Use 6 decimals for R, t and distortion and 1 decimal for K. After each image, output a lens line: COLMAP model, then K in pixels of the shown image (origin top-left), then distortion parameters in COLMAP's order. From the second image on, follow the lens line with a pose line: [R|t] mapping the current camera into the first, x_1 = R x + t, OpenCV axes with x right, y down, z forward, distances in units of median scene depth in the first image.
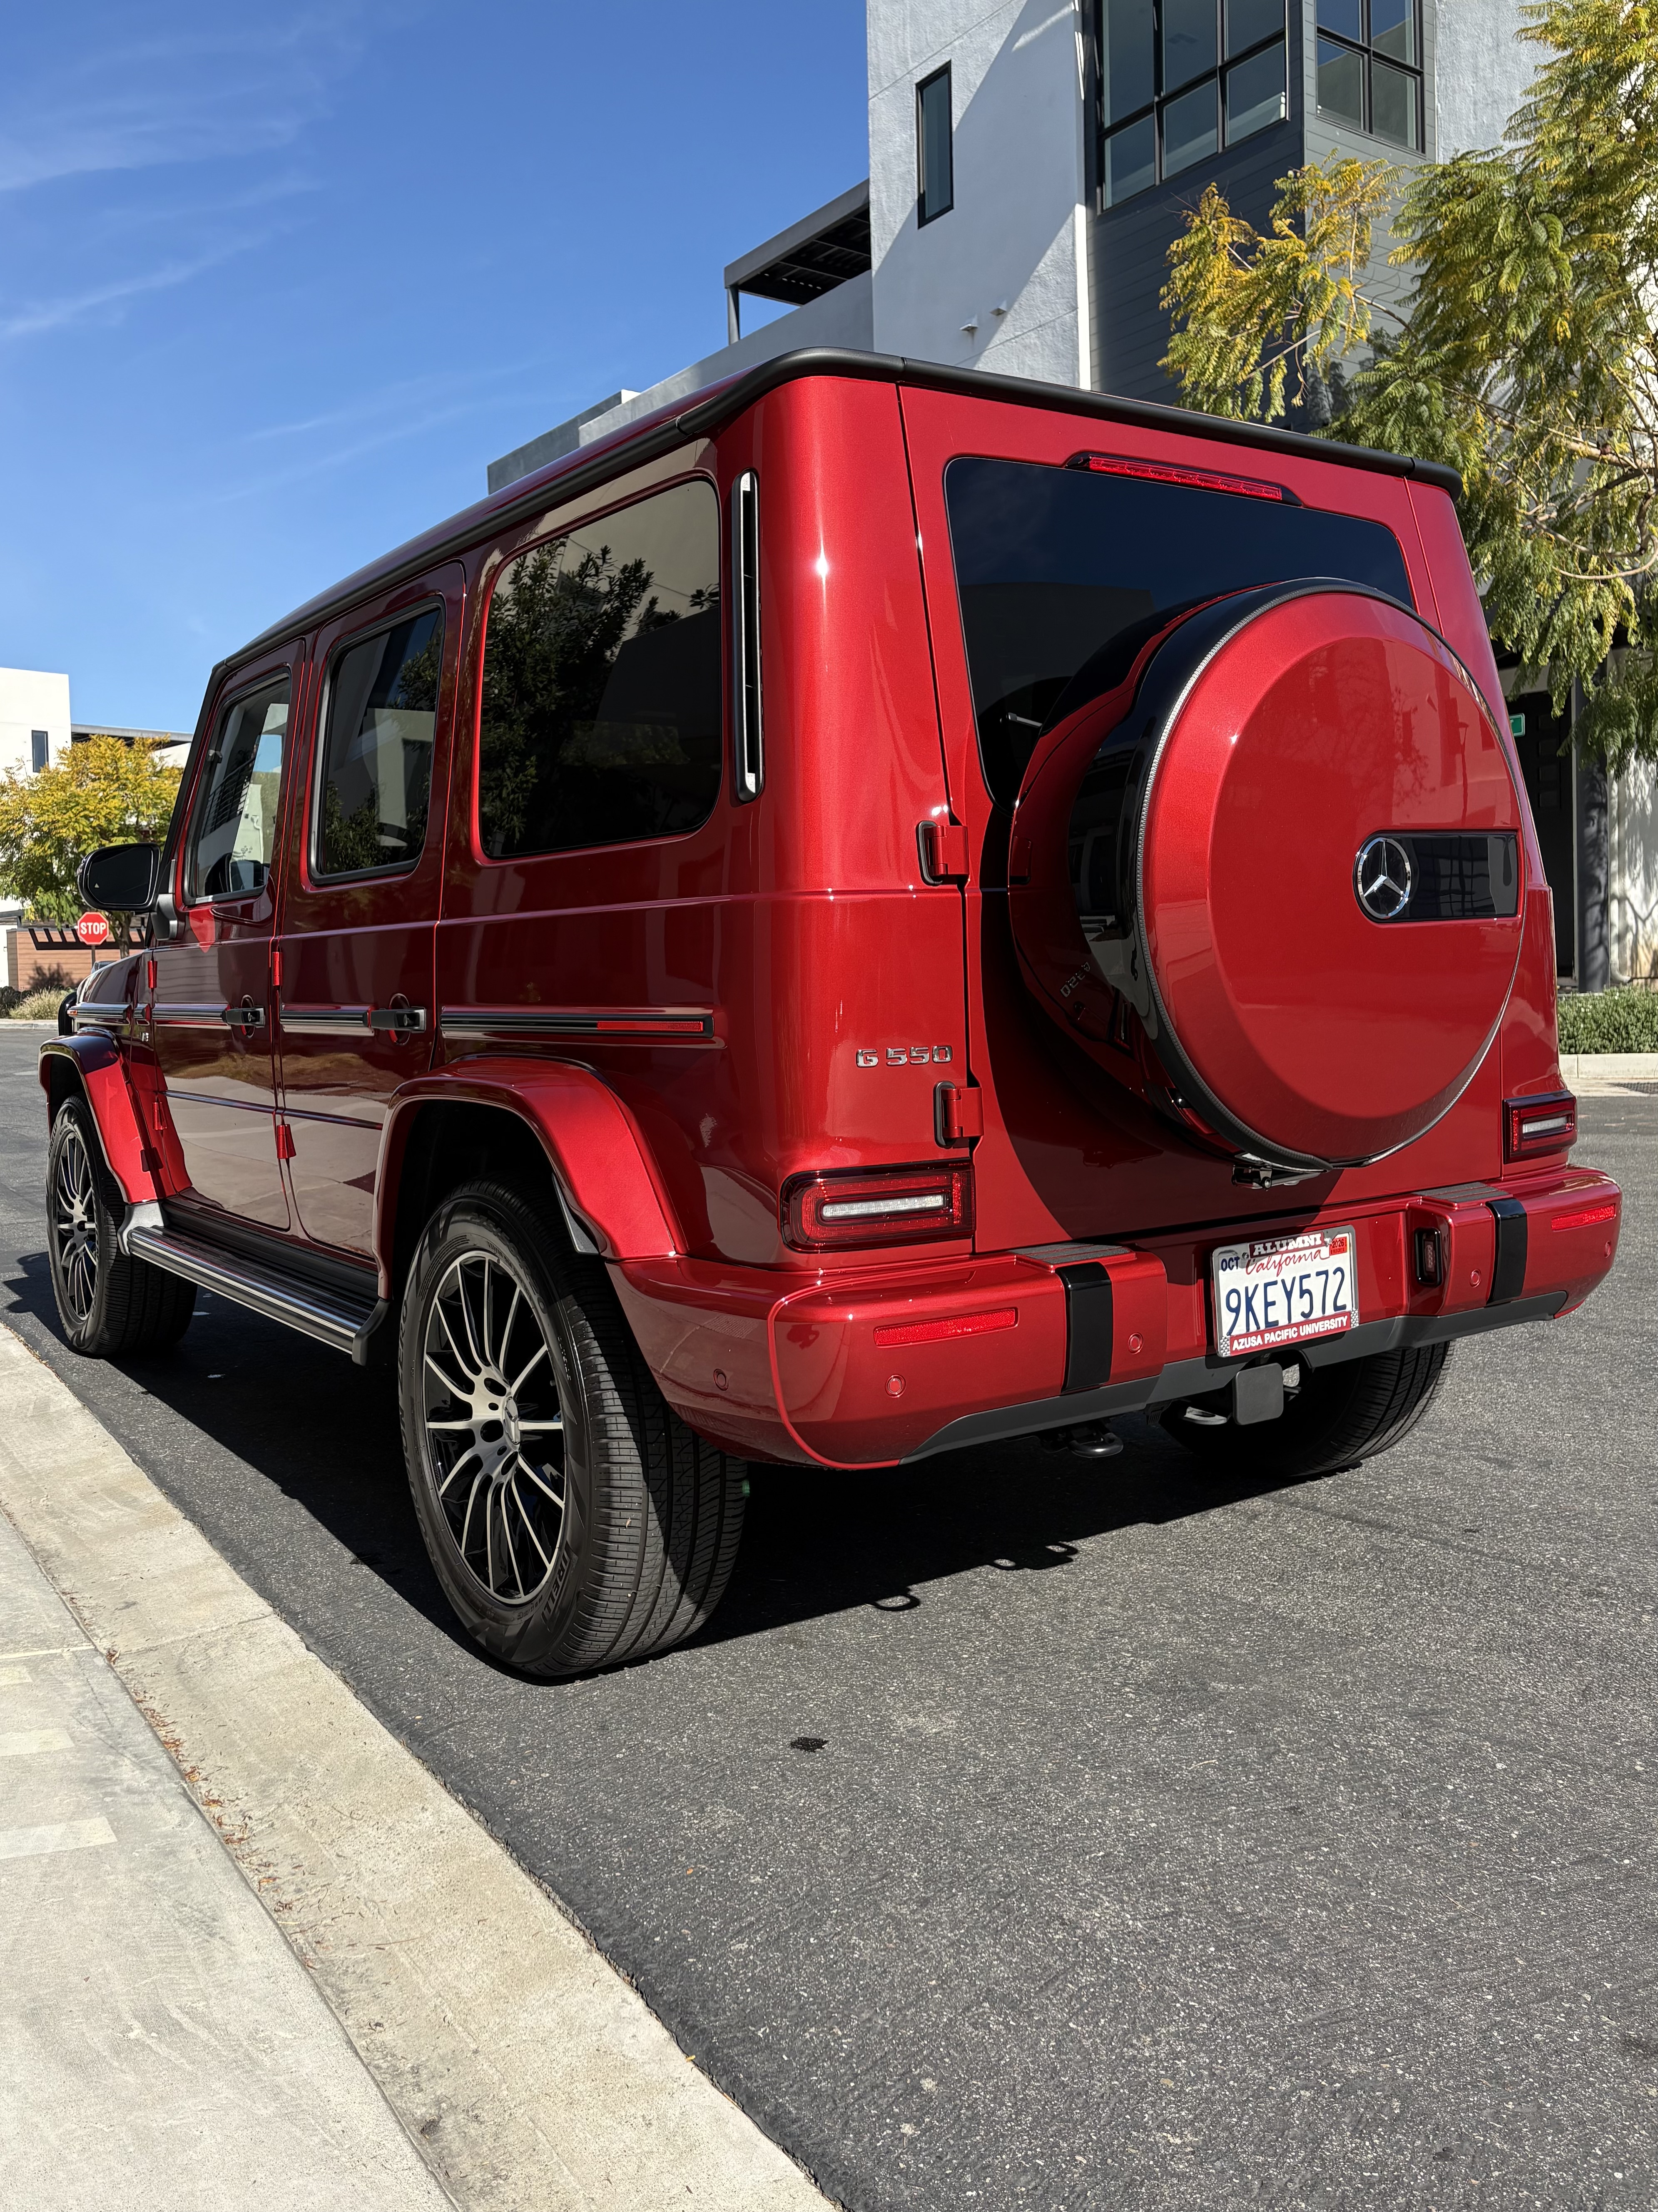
lens RADIAL K [[1776.9, 0, 829.0], [0, 1776.9, 1106.0], [0, 0, 1]] dist [0.034563, -0.007055]
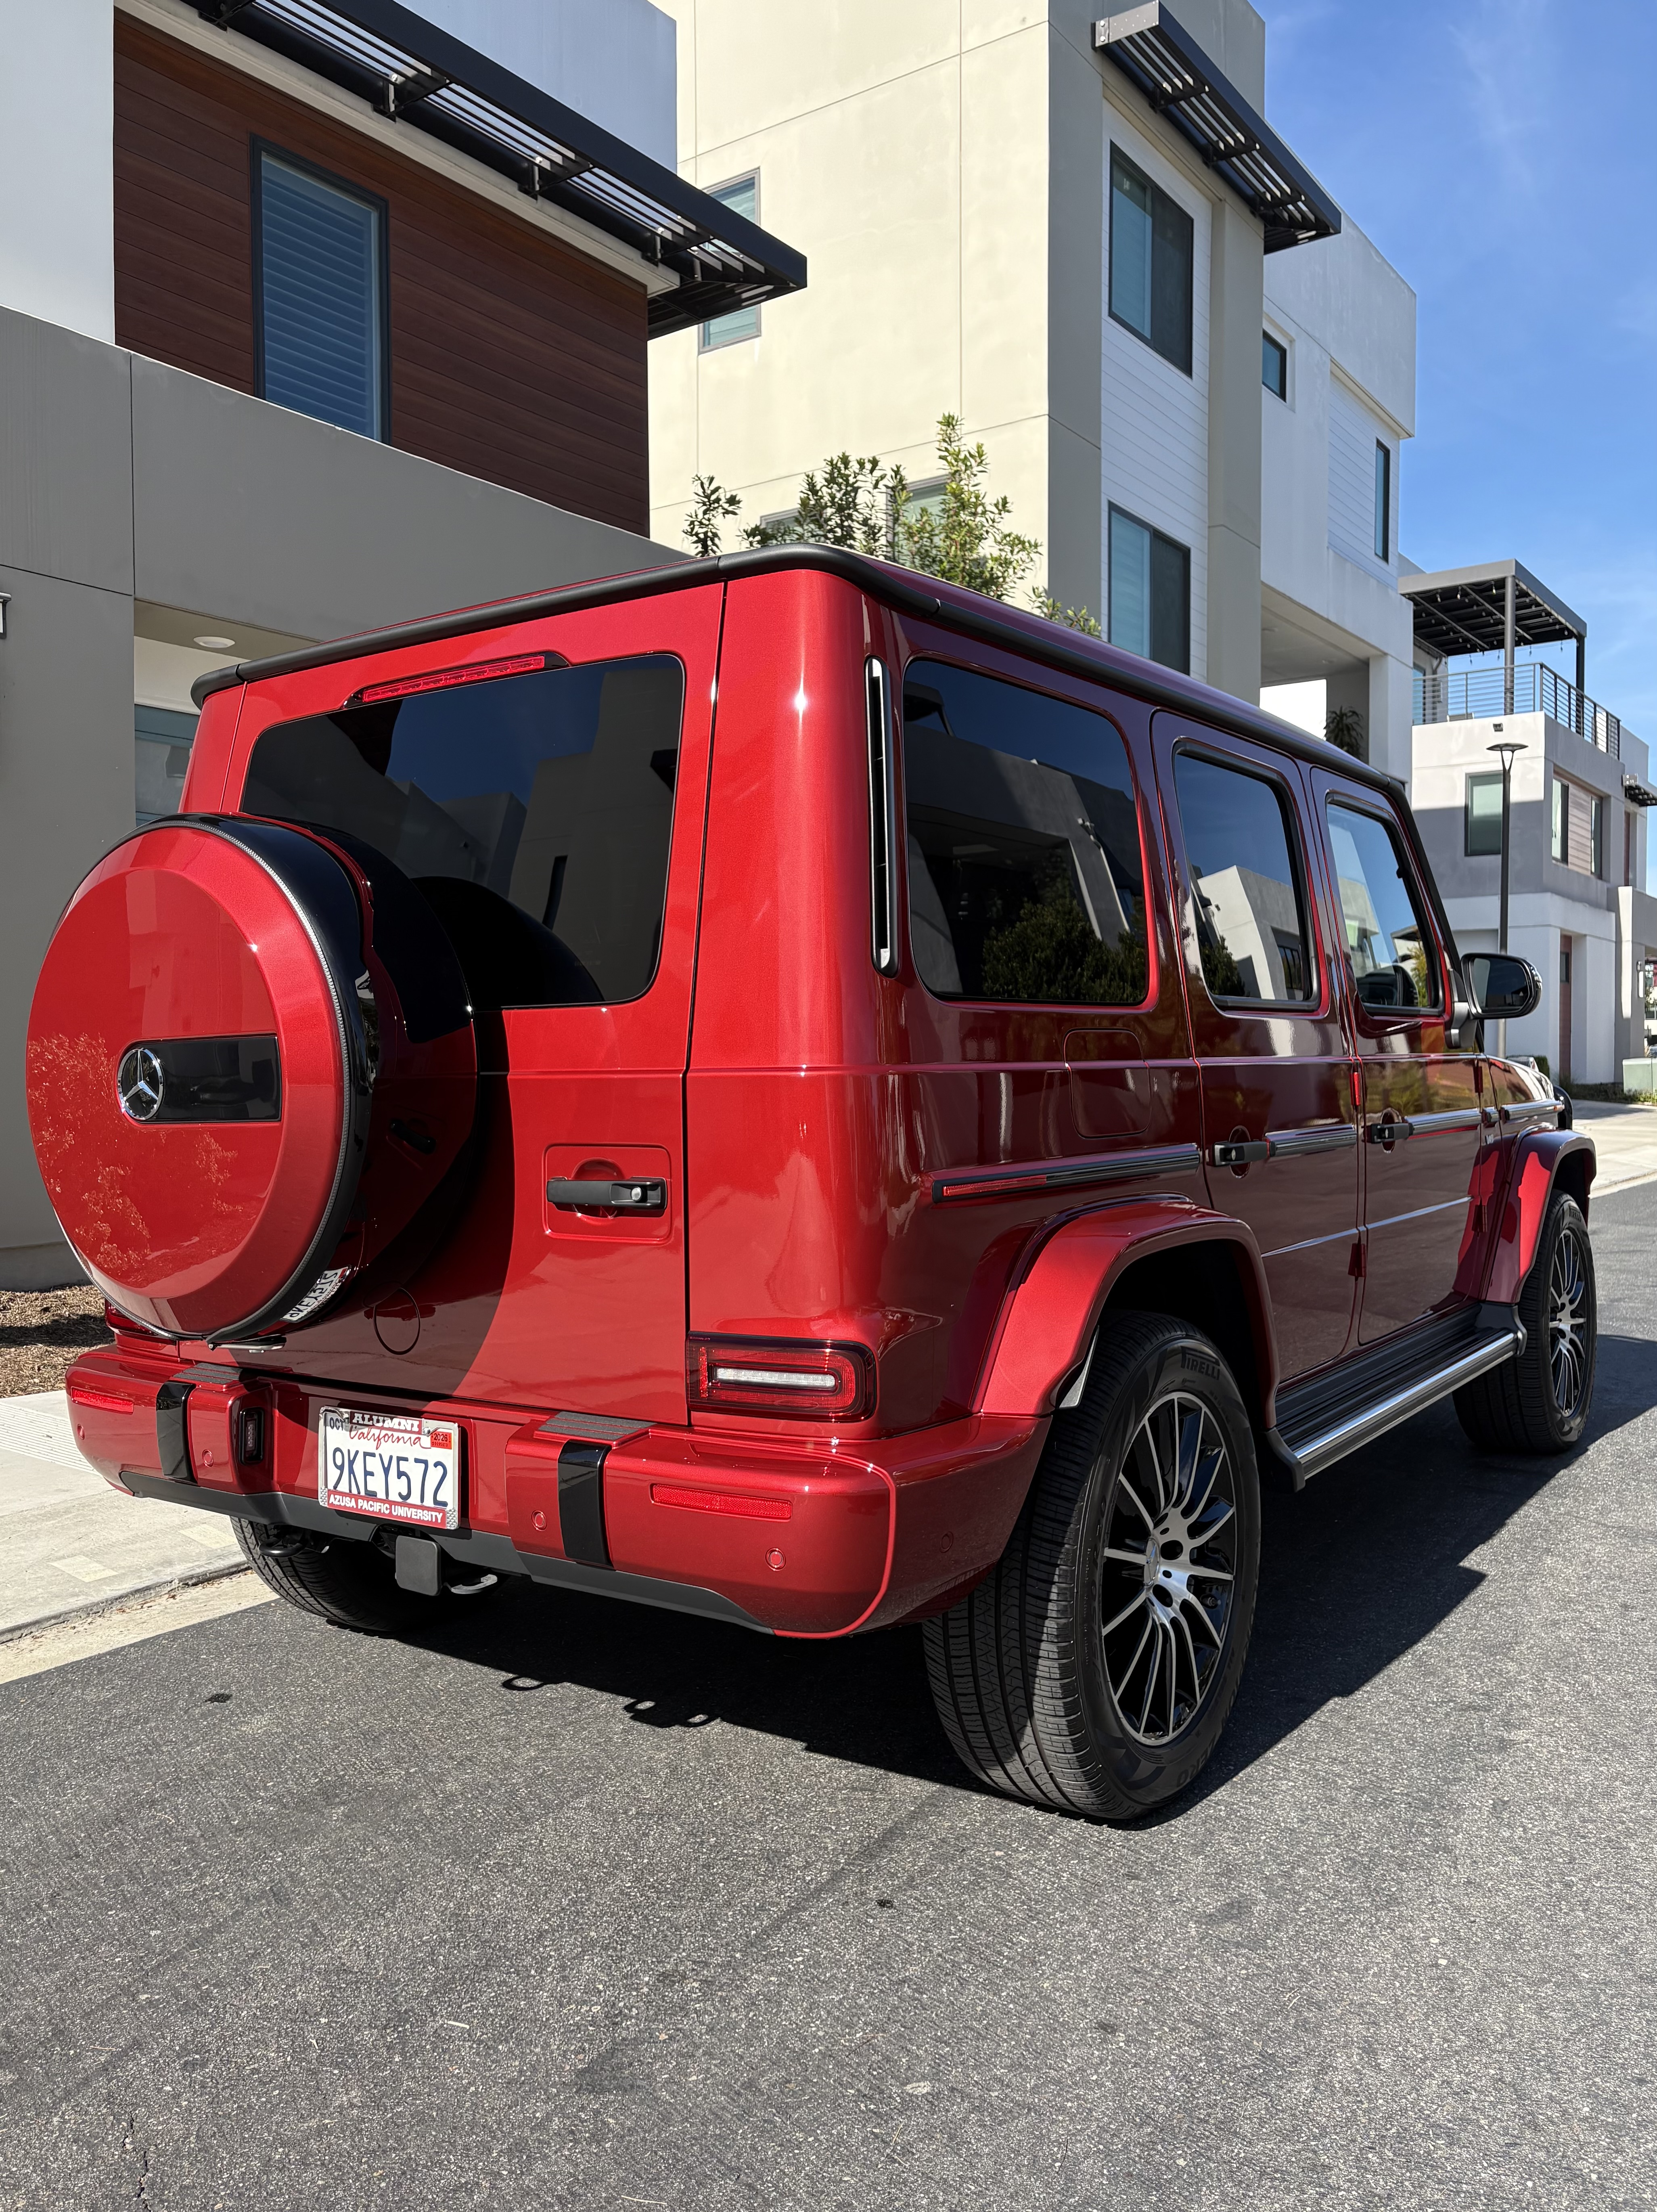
lens RADIAL K [[1761.7, 0, 828.5], [0, 1761.7, 1106.0], [0, 0, 1]] dist [-0.001470, 0.002559]
pose [[0.352575, 0.046770, -0.934614, 1.270379], [-0.062661, 0.997689, 0.026288, -0.144795], [0.933683, 0.049295, 0.354691, 0.855221]]
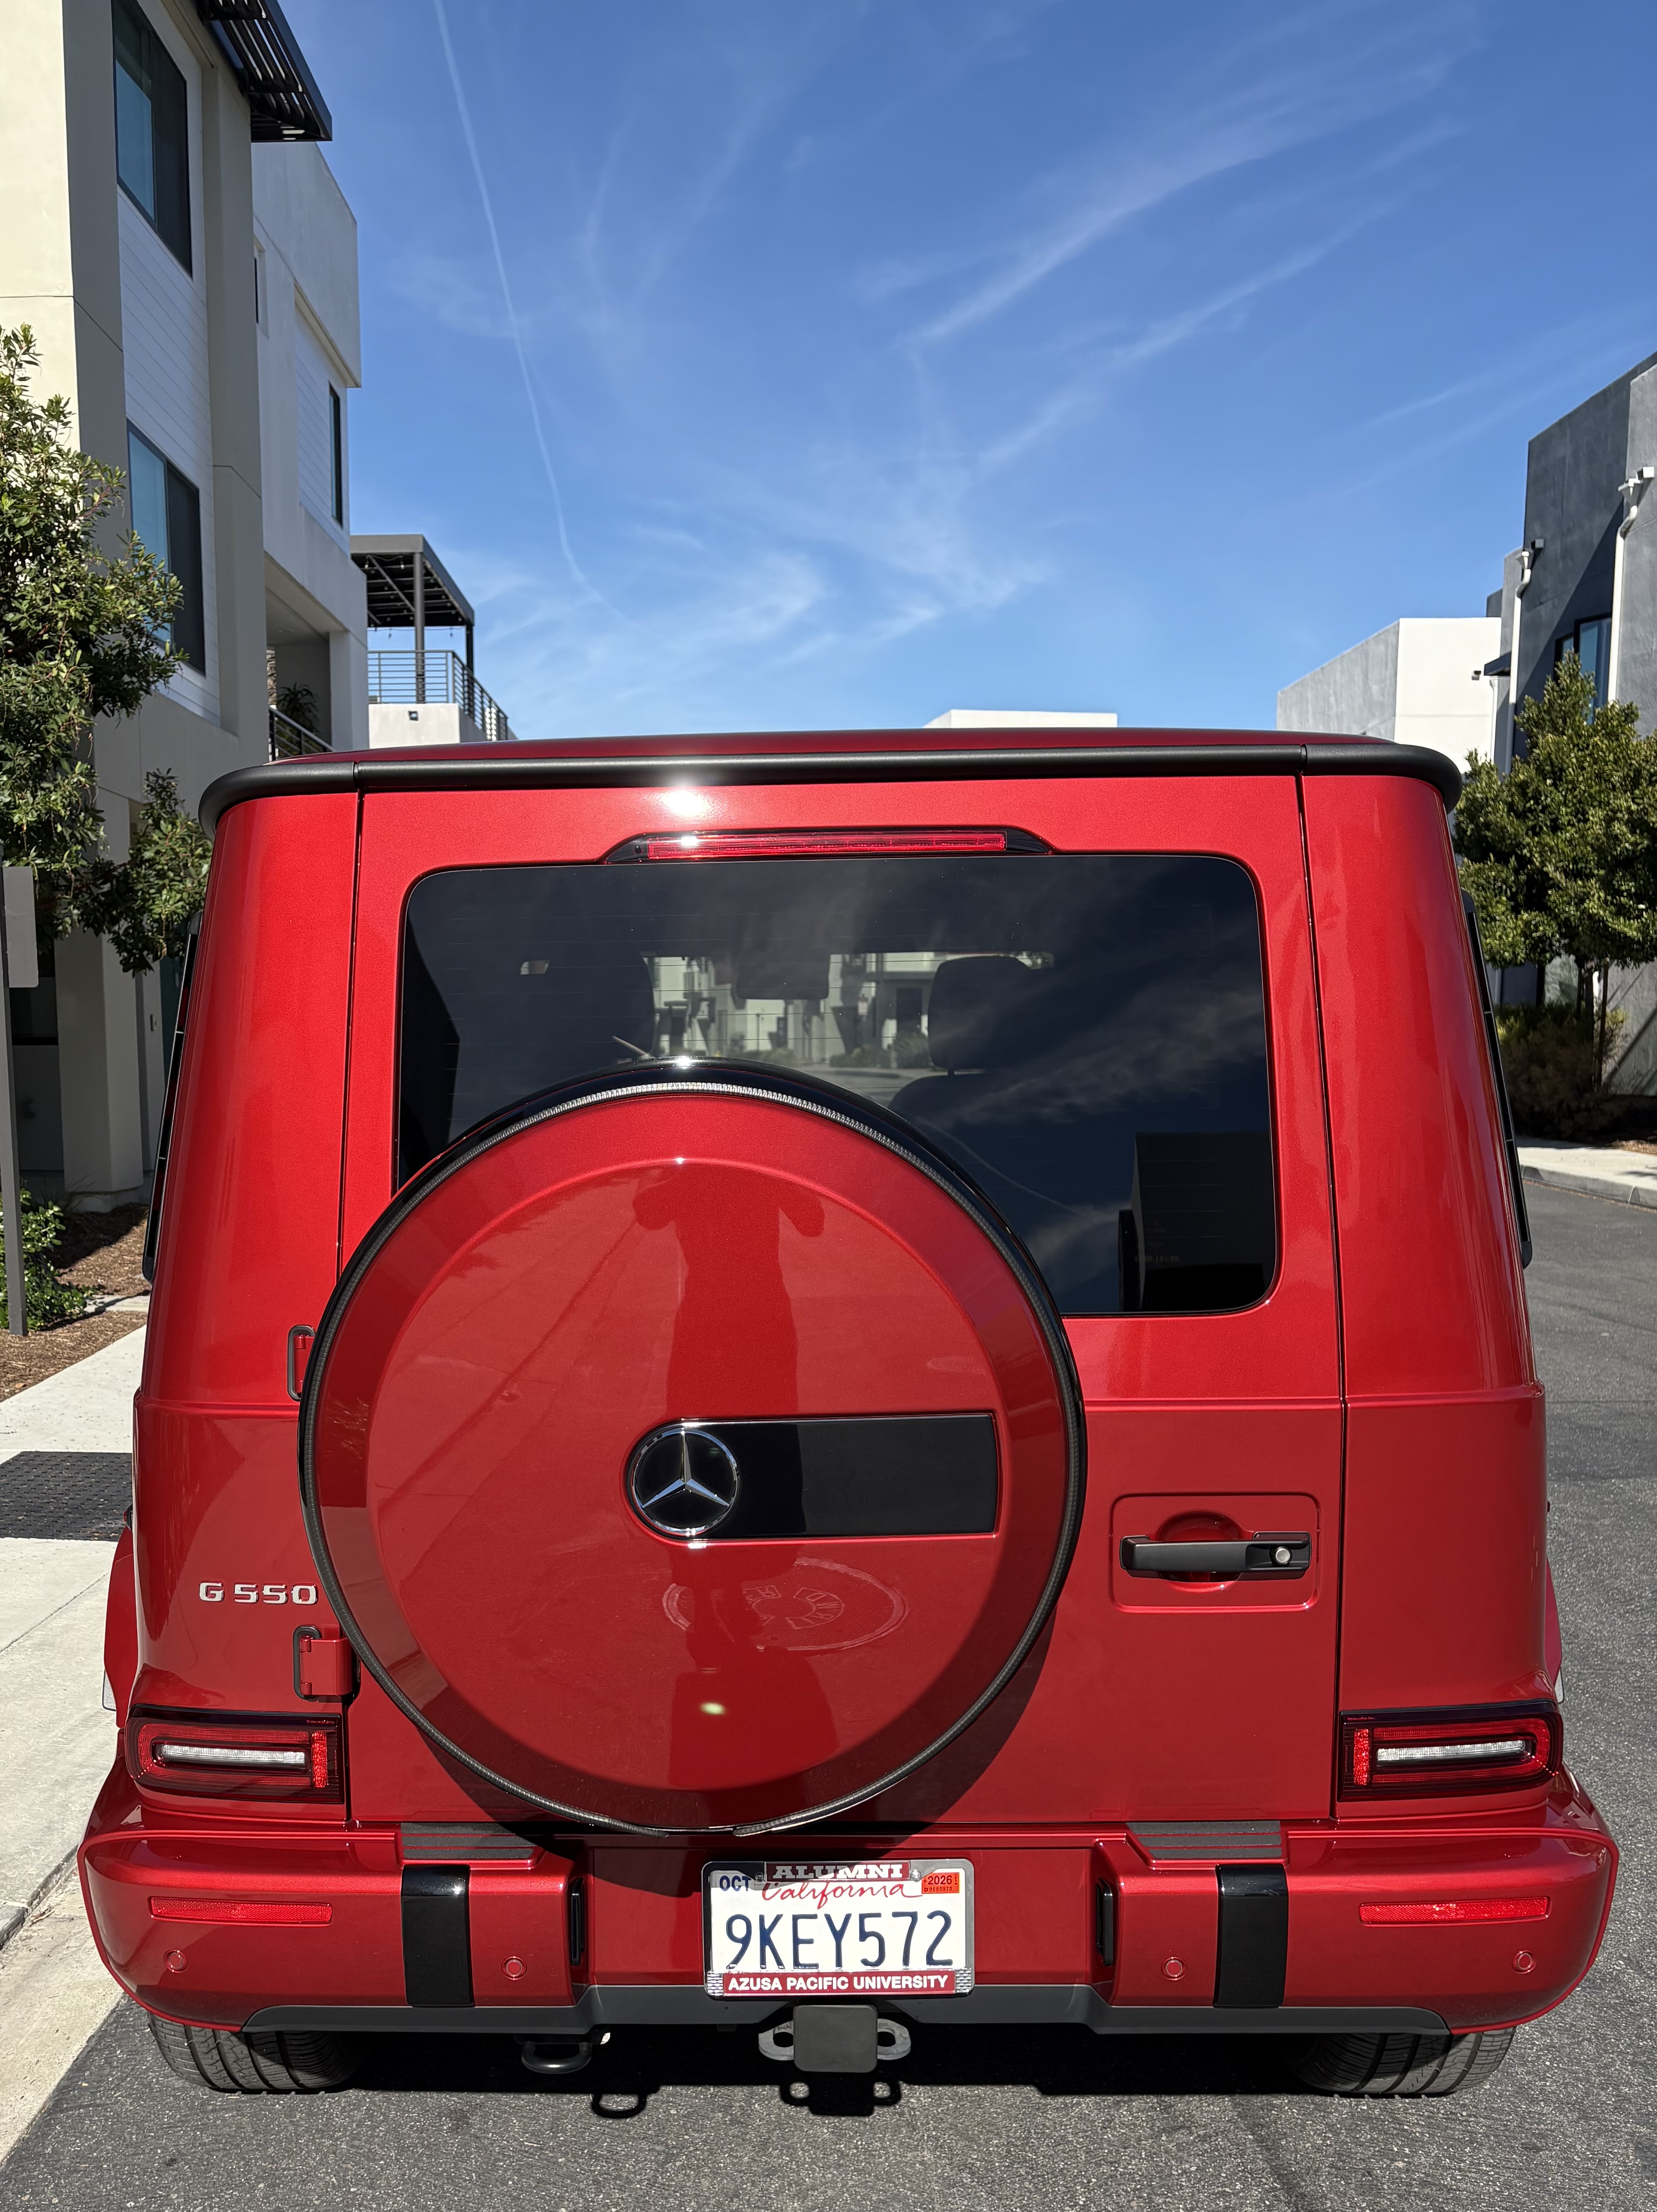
lens RADIAL K [[1873.0, 0, 738.7], [0, 1873.0, 1279.3], [0, 0, 1]] dist [0.054671, -0.089299]
pose [[0.815307, 0.098378, -0.570610, 0.651167], [-0.058250, 0.994397, 0.088212, -0.242130], [0.576091, -0.038681, 0.816470, 0.315765]]
